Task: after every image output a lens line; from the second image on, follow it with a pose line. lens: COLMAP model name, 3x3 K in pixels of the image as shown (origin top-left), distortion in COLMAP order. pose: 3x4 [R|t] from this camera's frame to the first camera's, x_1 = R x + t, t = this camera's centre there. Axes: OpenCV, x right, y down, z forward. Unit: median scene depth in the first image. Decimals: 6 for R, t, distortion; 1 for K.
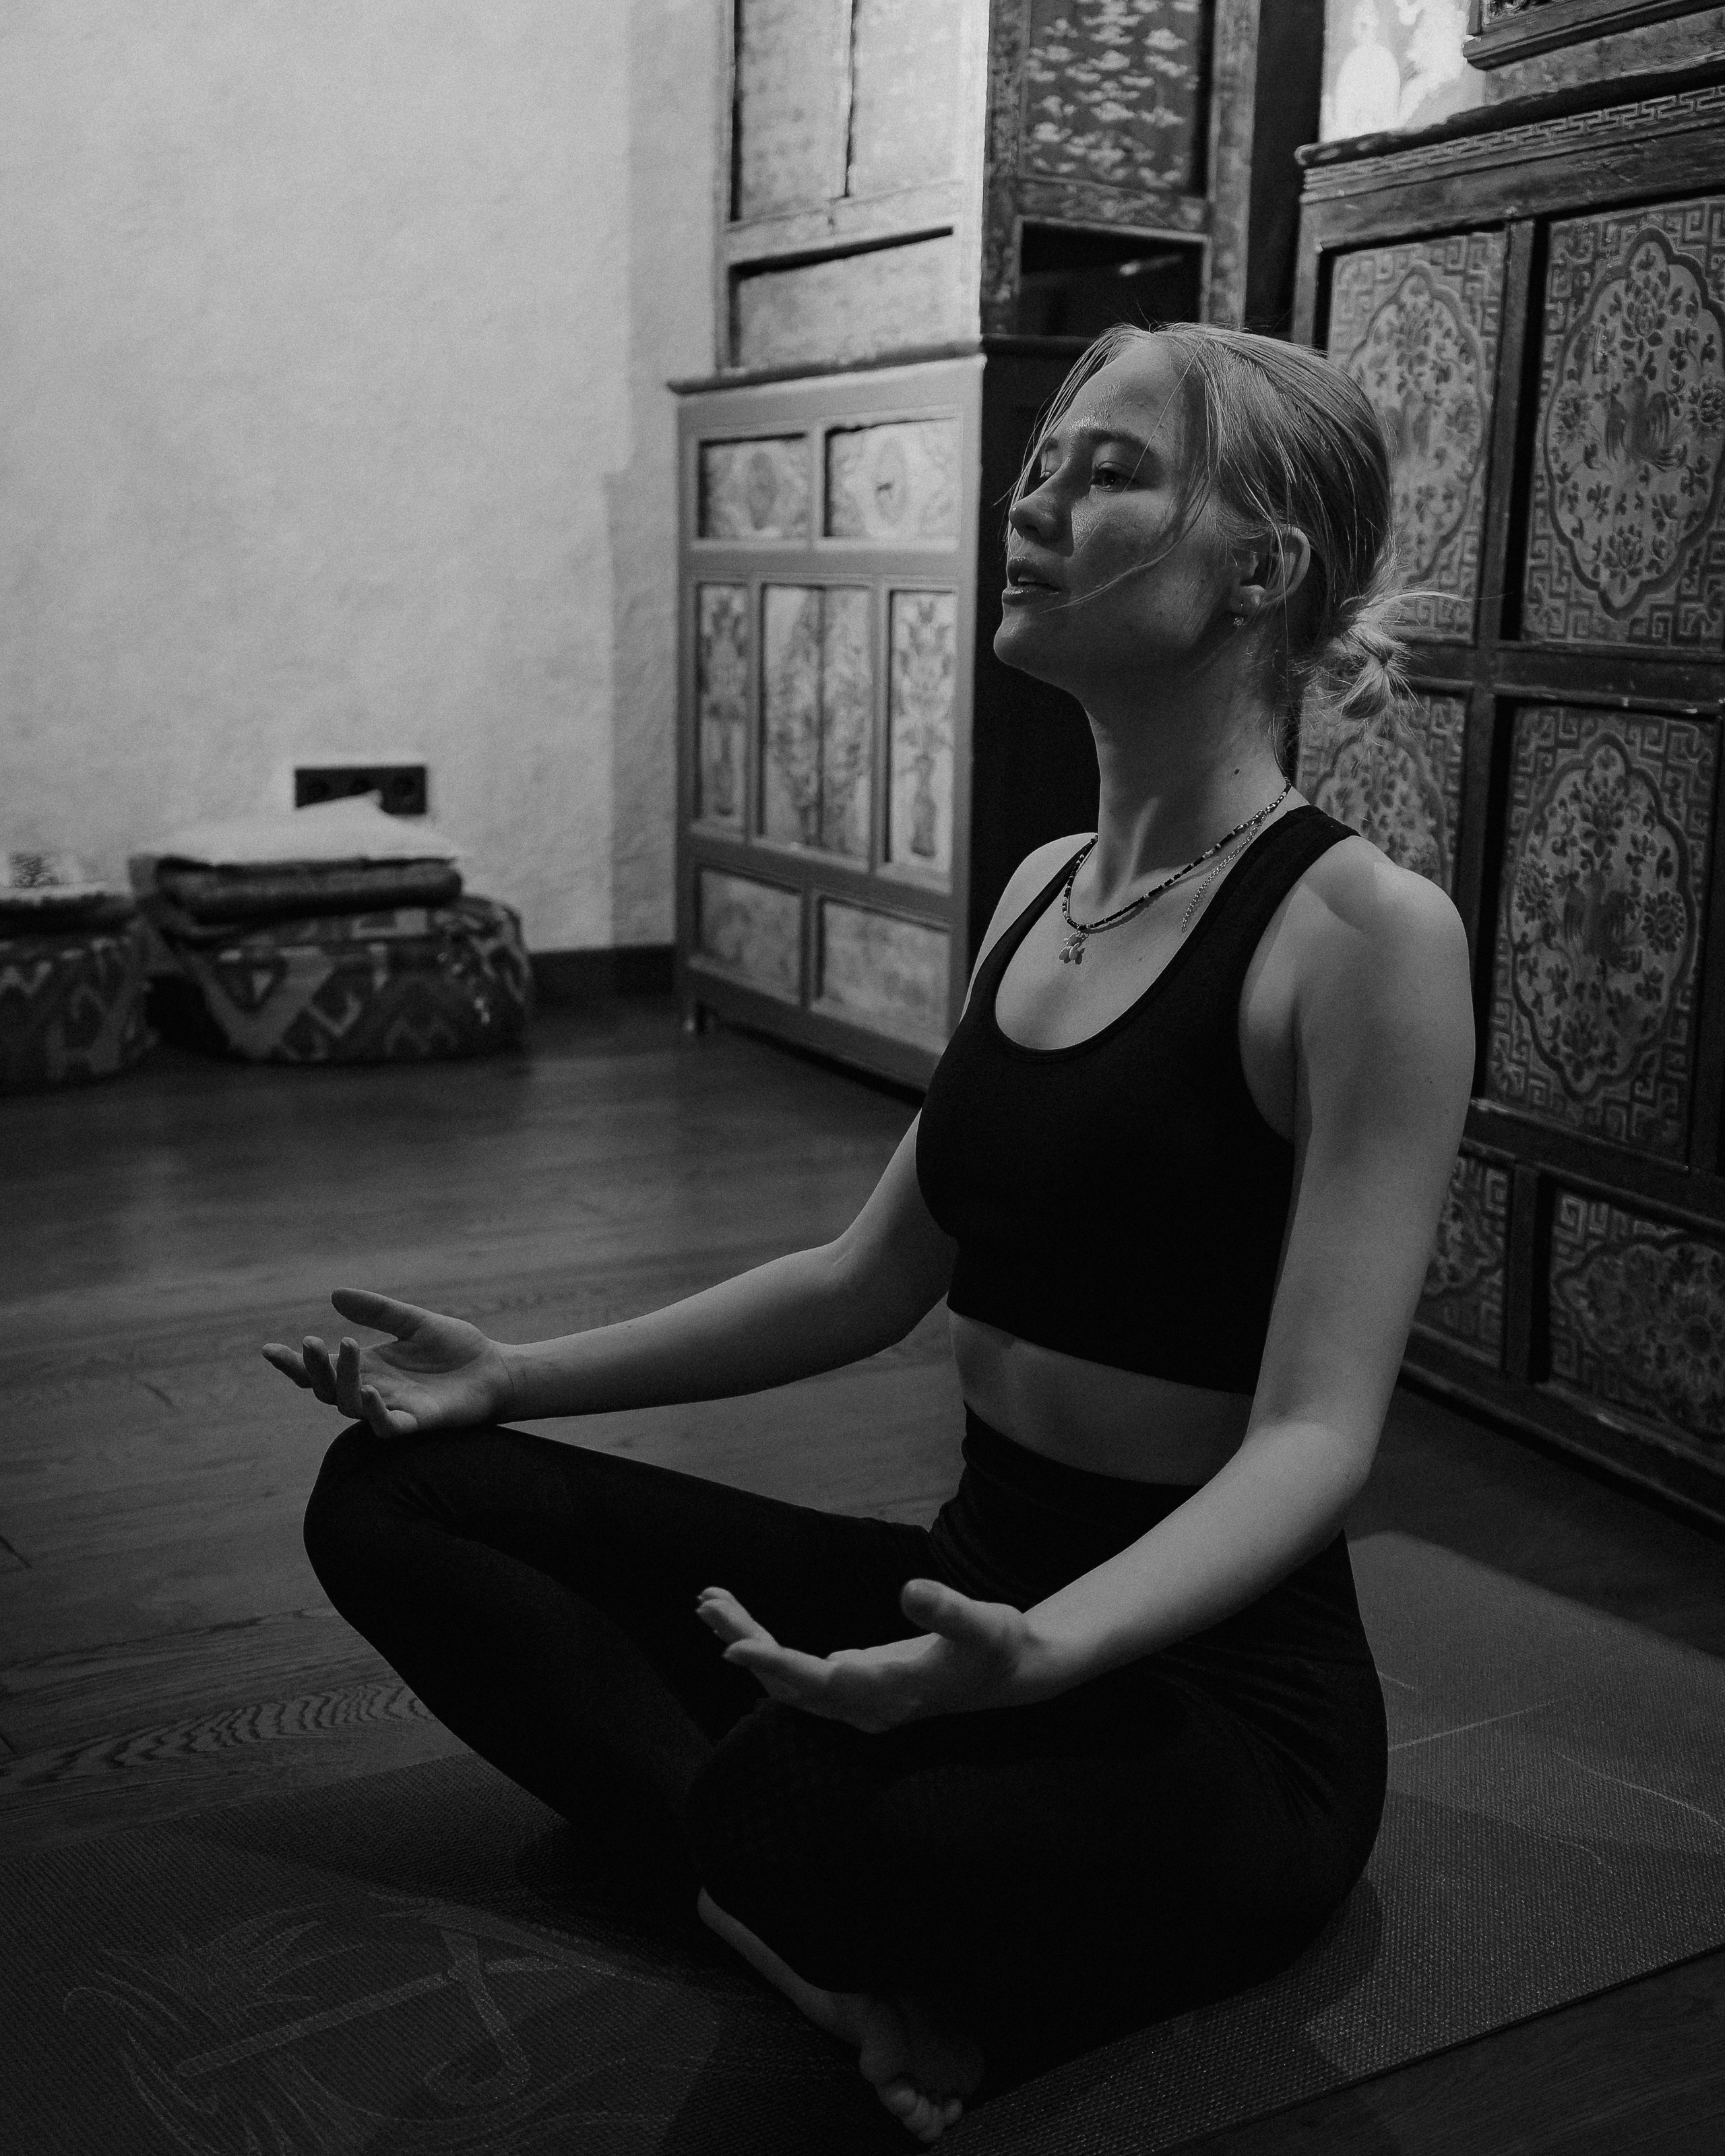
lens RADIAL K [[2985.8, 0, 865.9], [0, 2985.8, 1075.2], [0, 0, 1]] dist [-0.007512, -0.040545]
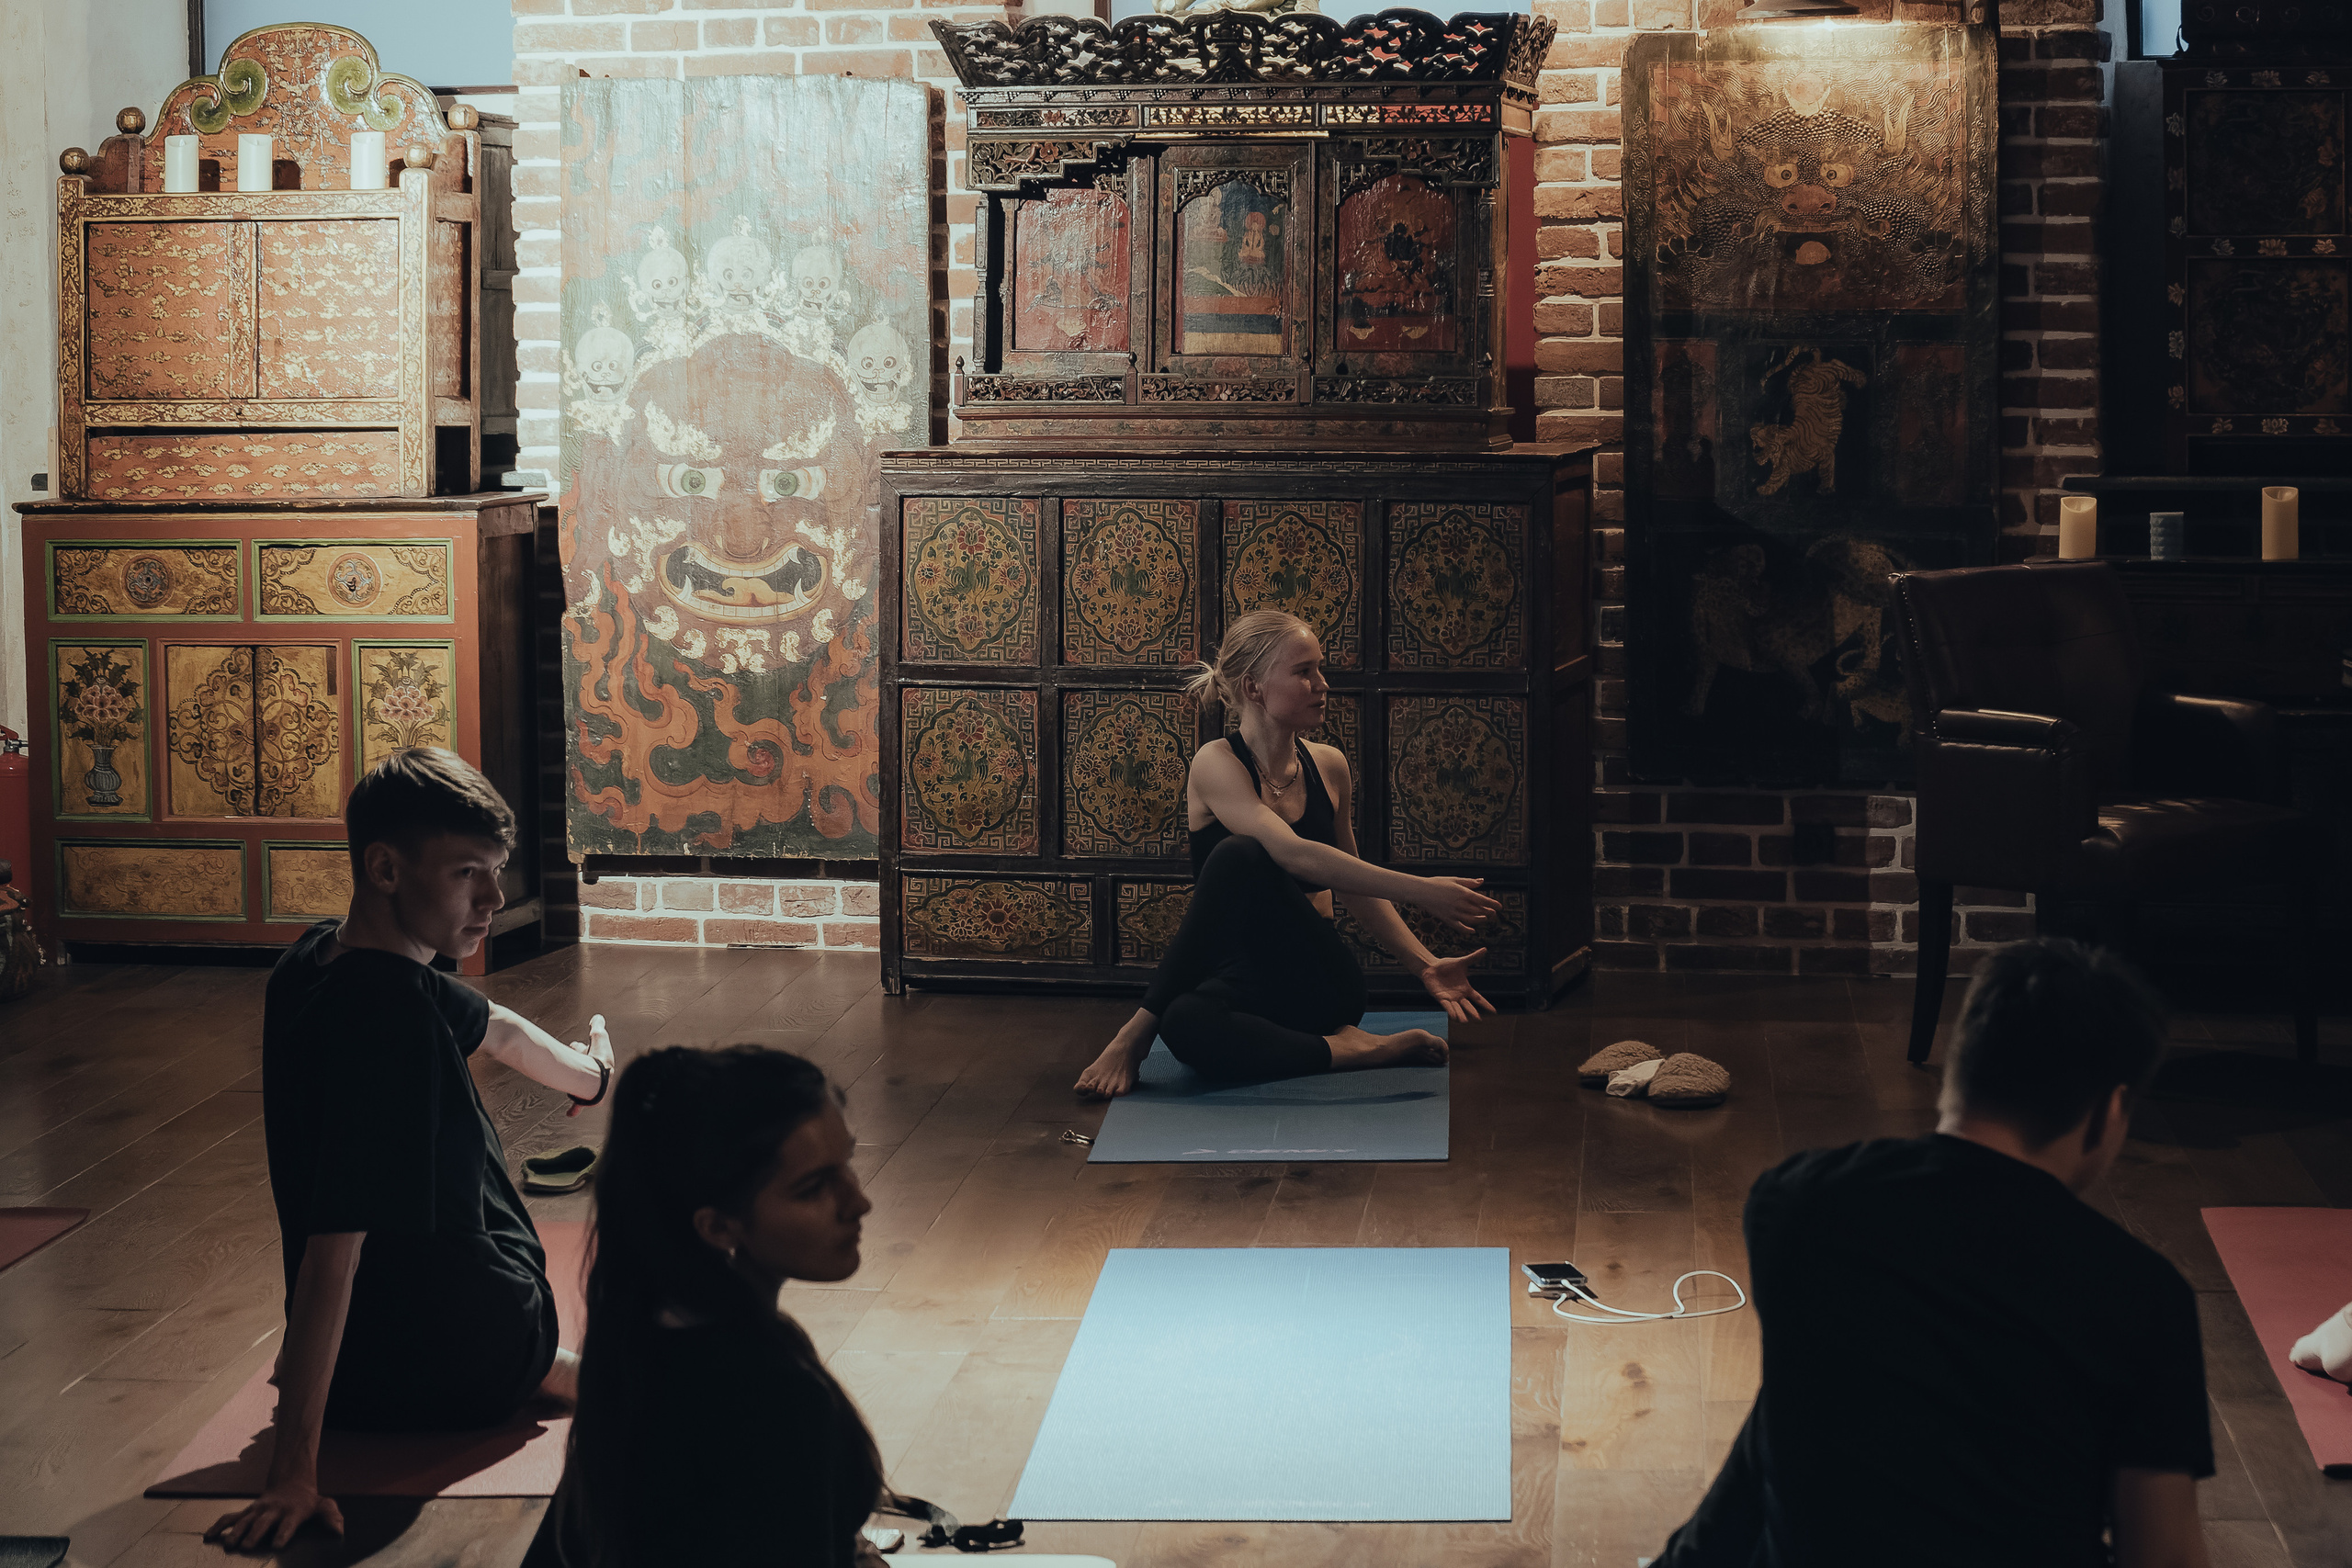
lens RADIAL K [[5173.6, 0, 1248.4], [0, 5173.6, 724.4], [0, 0, 1]] dist [-0.217129, 0.109890]
pose [[0.579197, -0.087311, 0.810498, -2.286105], [0.154929, 0.987916, -0.004292, -0.040919], [-0.800330, 0.128056, 0.585725, -1.165301]]
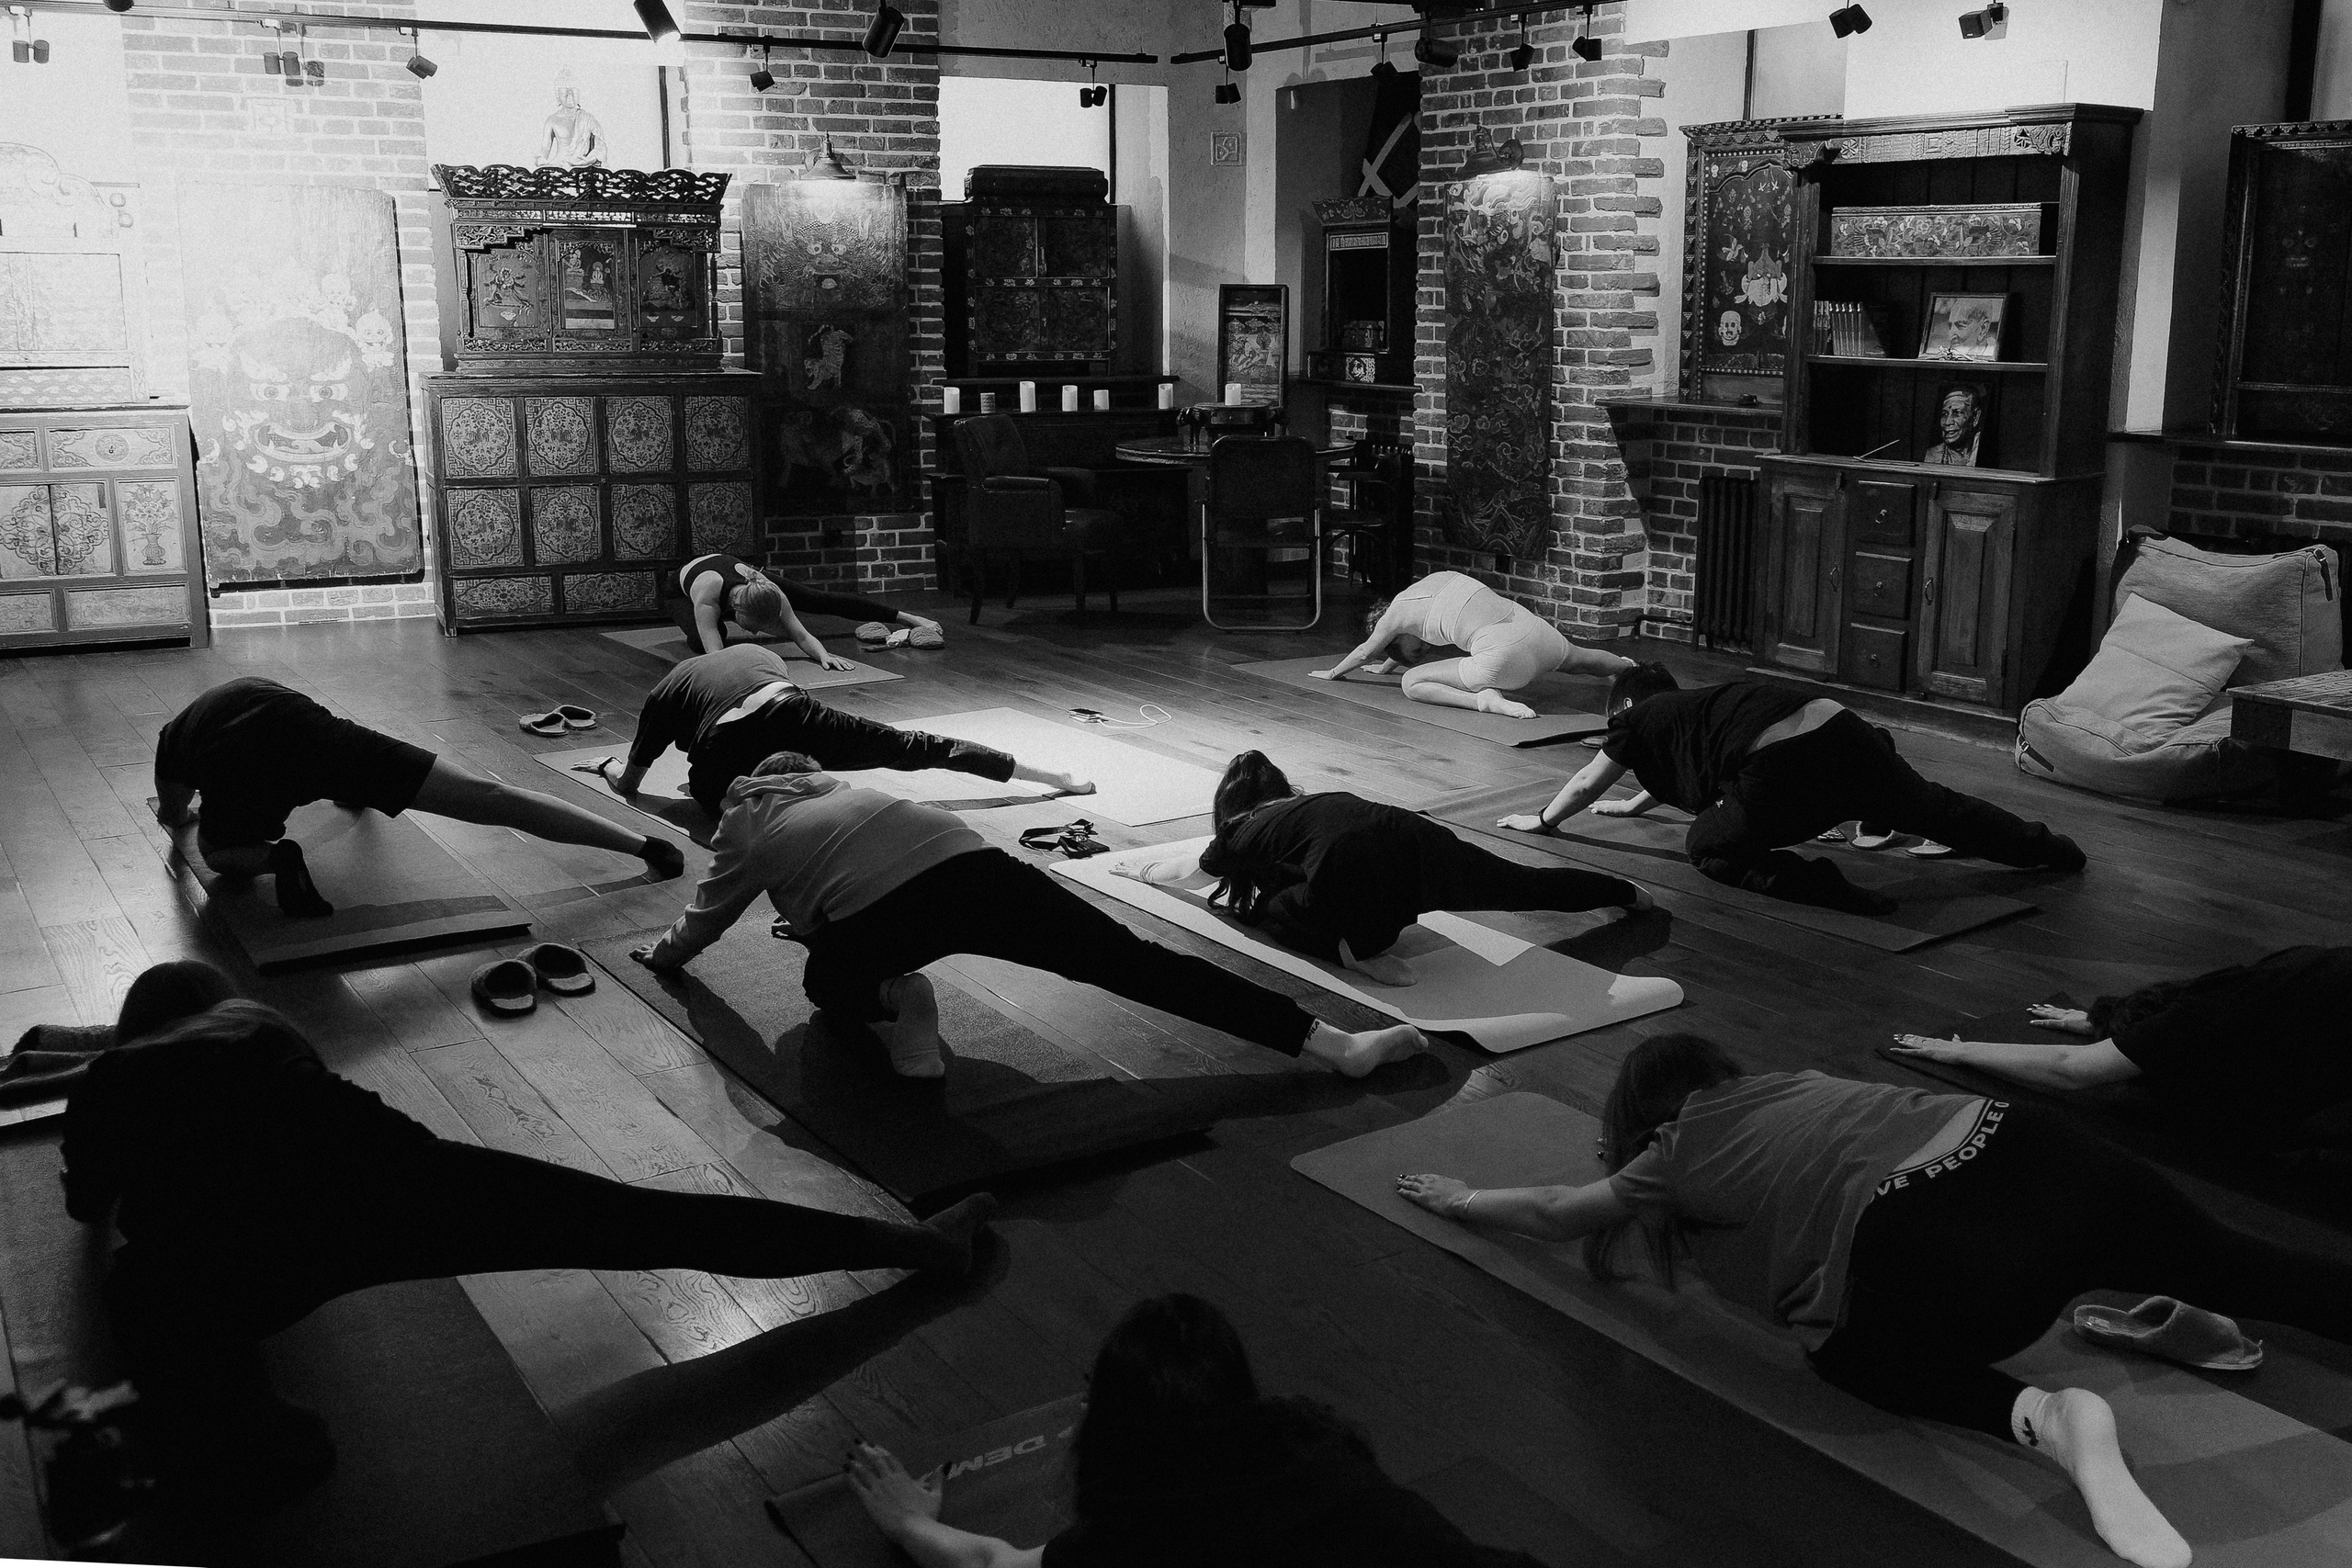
lens RADIAL K [[2158.5, 0, 1252.9], [0, 2158.5, 704.7], [0, 0, 1]] dist [0.019990, 0.003060]
pose [[-0.049201, -0.204154, 0.977702, -2.659796], [0.167960, 0.963256, 0.209589, -0.249587], [-0.984565, 0.174527, -0.013103, -0.095536]]
